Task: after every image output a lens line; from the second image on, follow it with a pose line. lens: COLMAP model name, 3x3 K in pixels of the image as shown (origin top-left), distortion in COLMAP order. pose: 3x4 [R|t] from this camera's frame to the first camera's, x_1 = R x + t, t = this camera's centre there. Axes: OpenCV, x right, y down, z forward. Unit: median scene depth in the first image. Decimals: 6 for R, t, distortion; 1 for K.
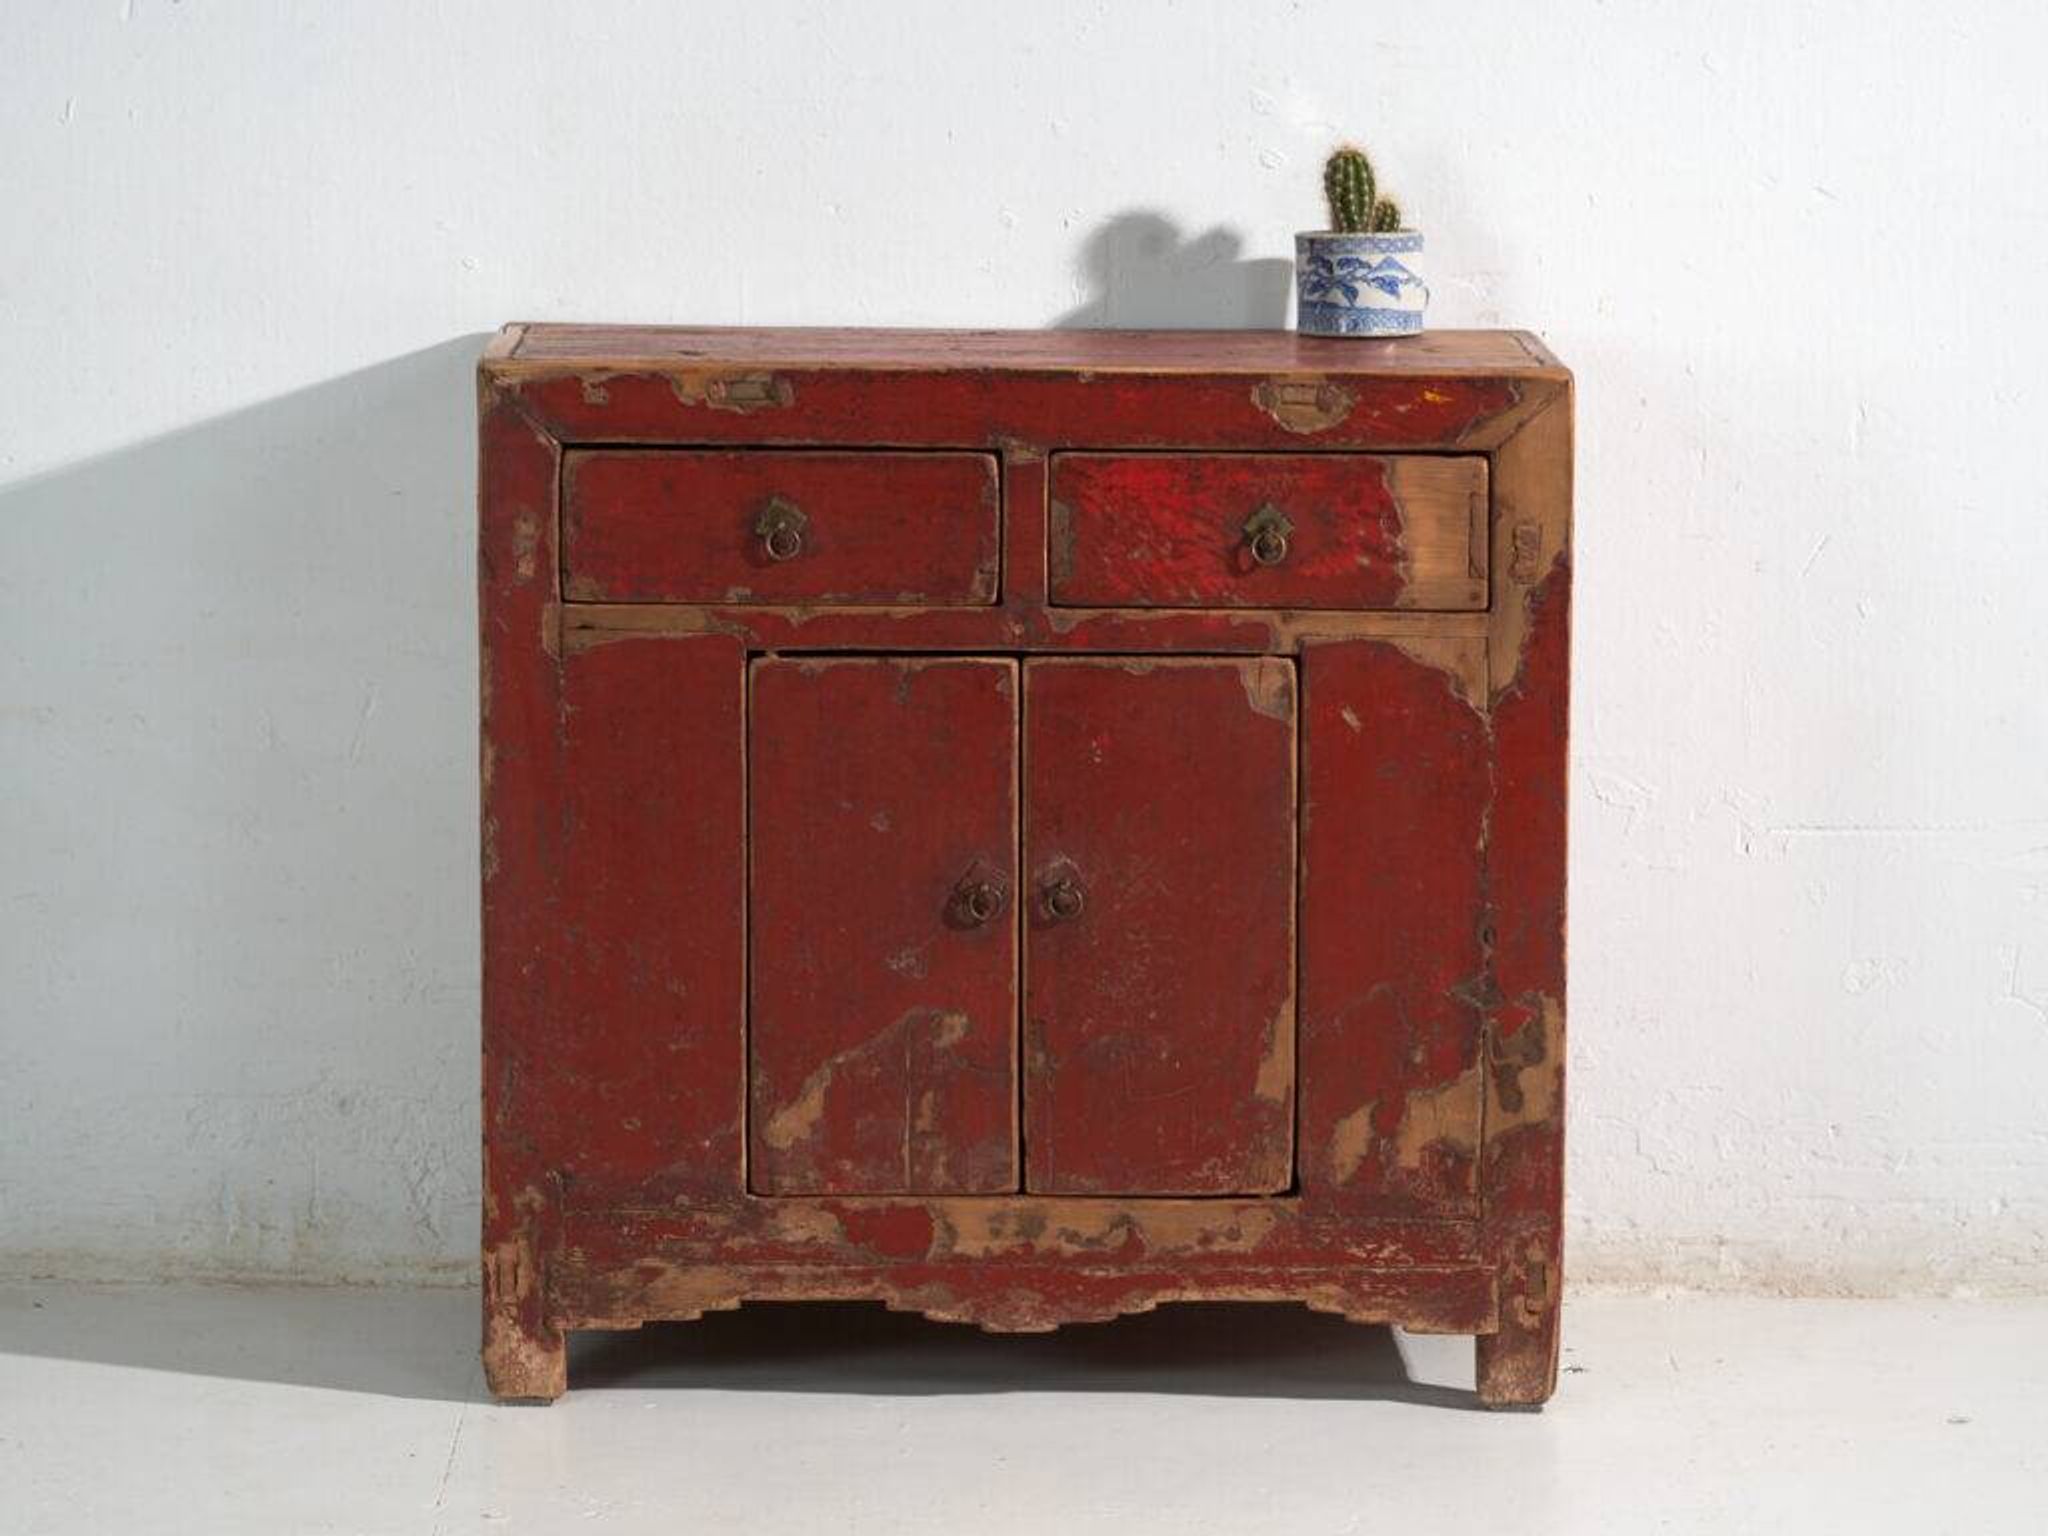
lens RADIAL K [[6263.4, 0, 1024.0], [0, 6263.4, 768.0], [0, 0, 1]] dist [-0.051950, -0.356262]
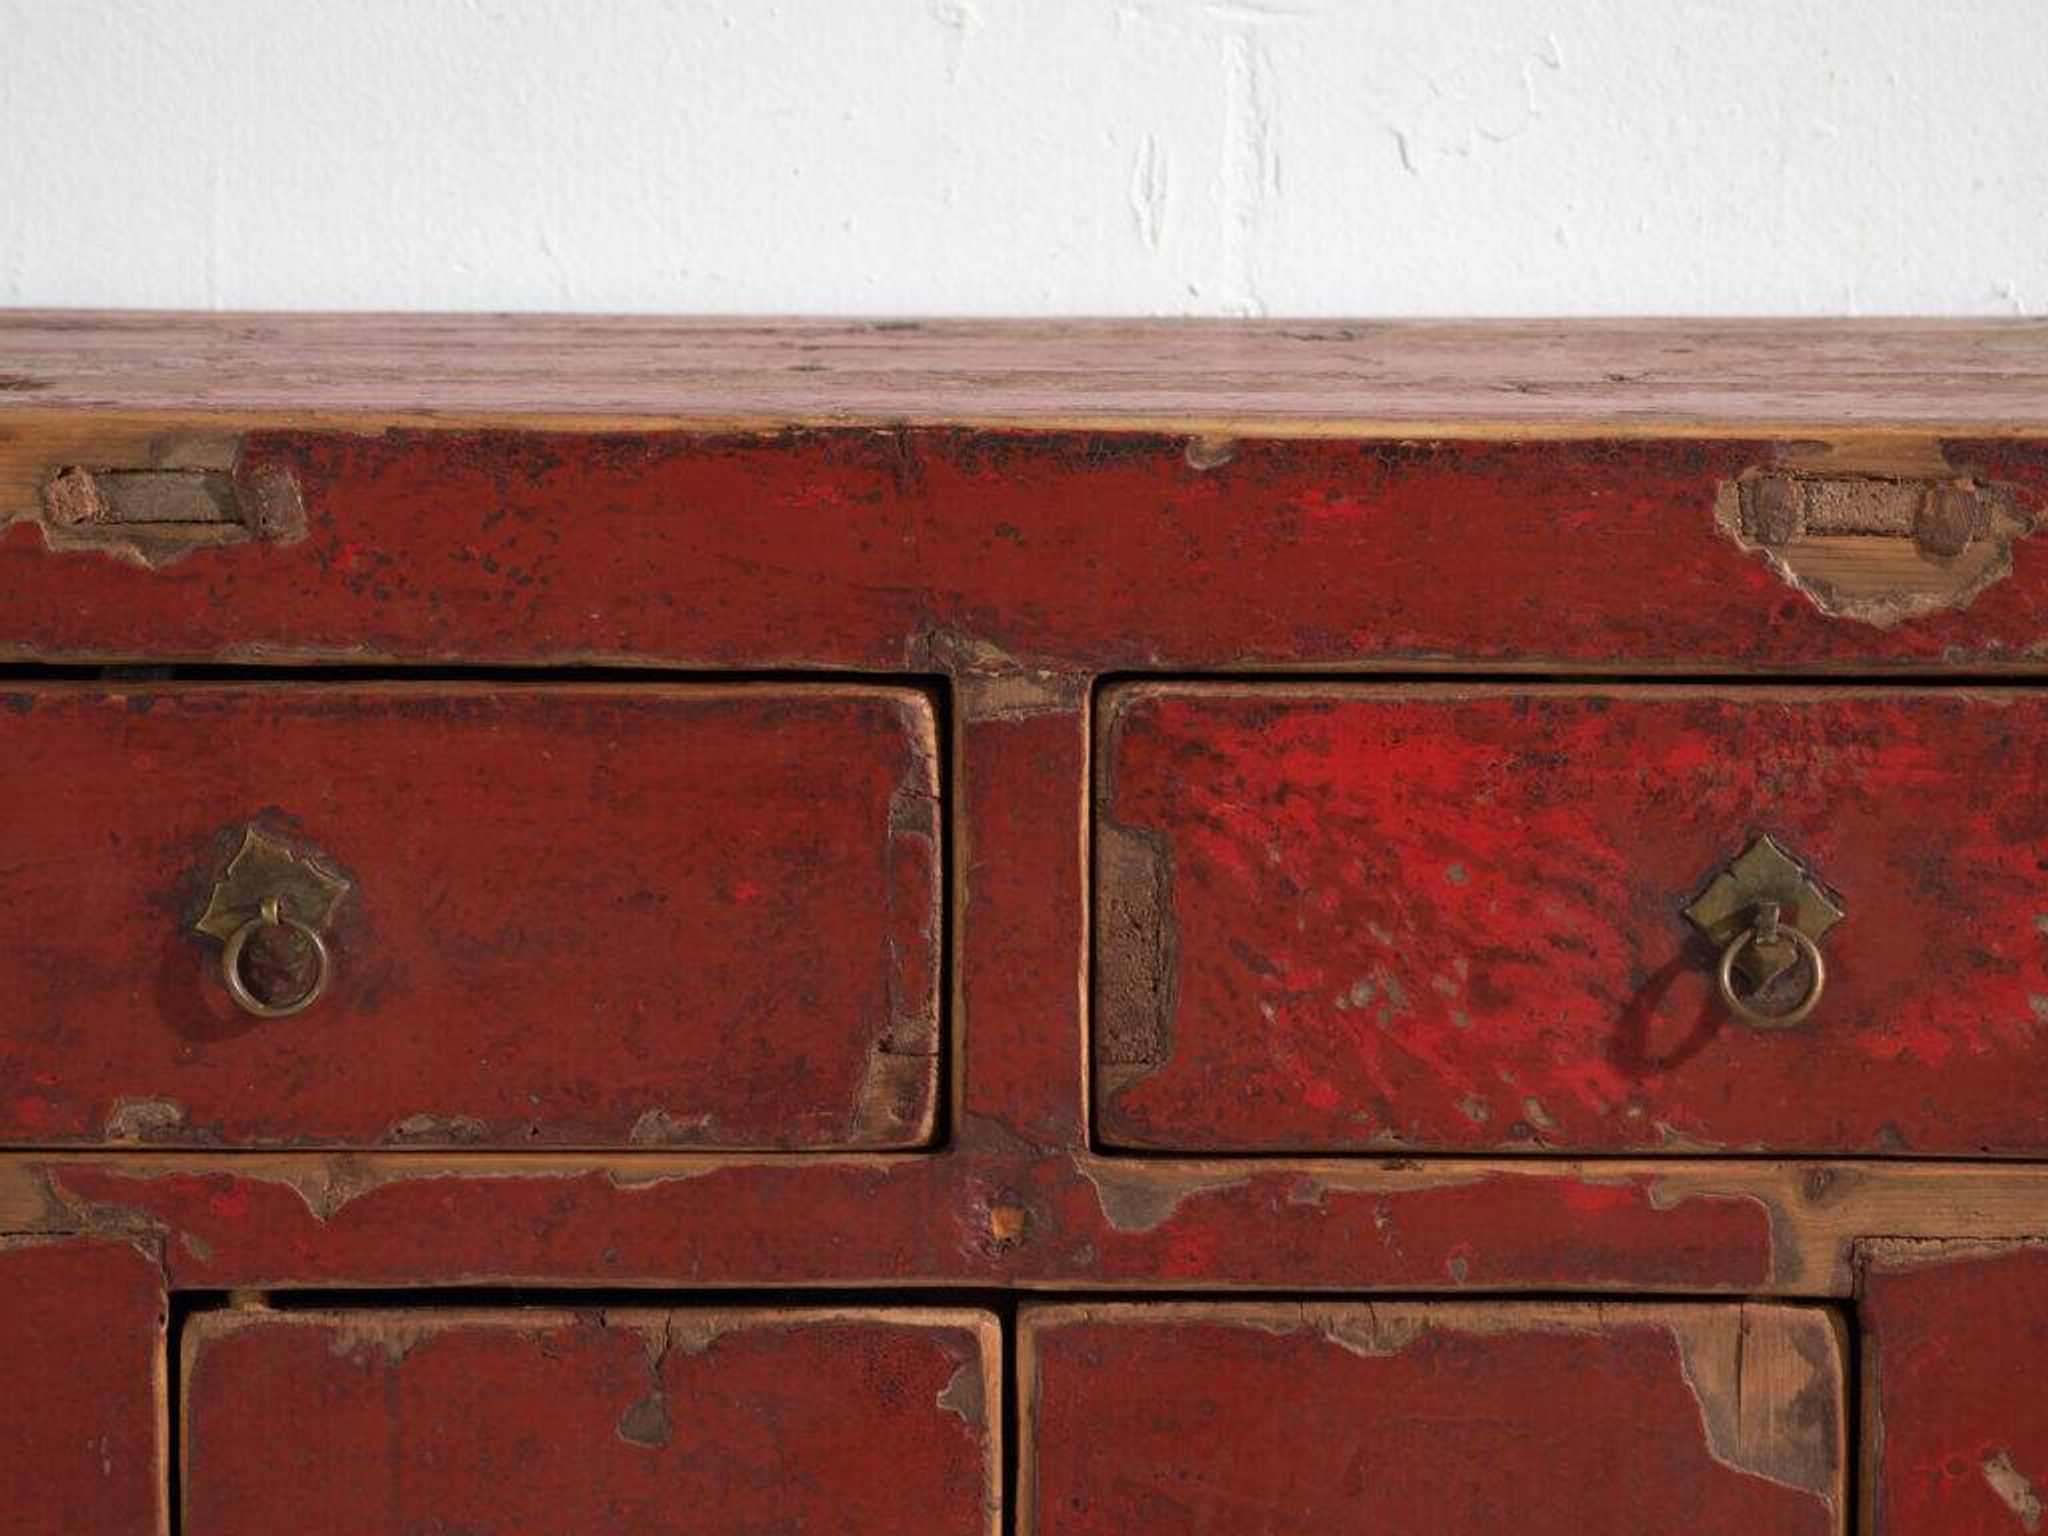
lens RADIAL K [[6751.8, 0, 1023.0], [0, 6751.8, 830.9], [0, 0, 1]] dist [0.017576, 0.228545]
pose [[0.999840, -0.003318, 0.017559, -0.005864], [0.003397, 0.999984, -0.004459, -0.041173], [-0.017544, 0.004518, 0.999836, 0.648104]]
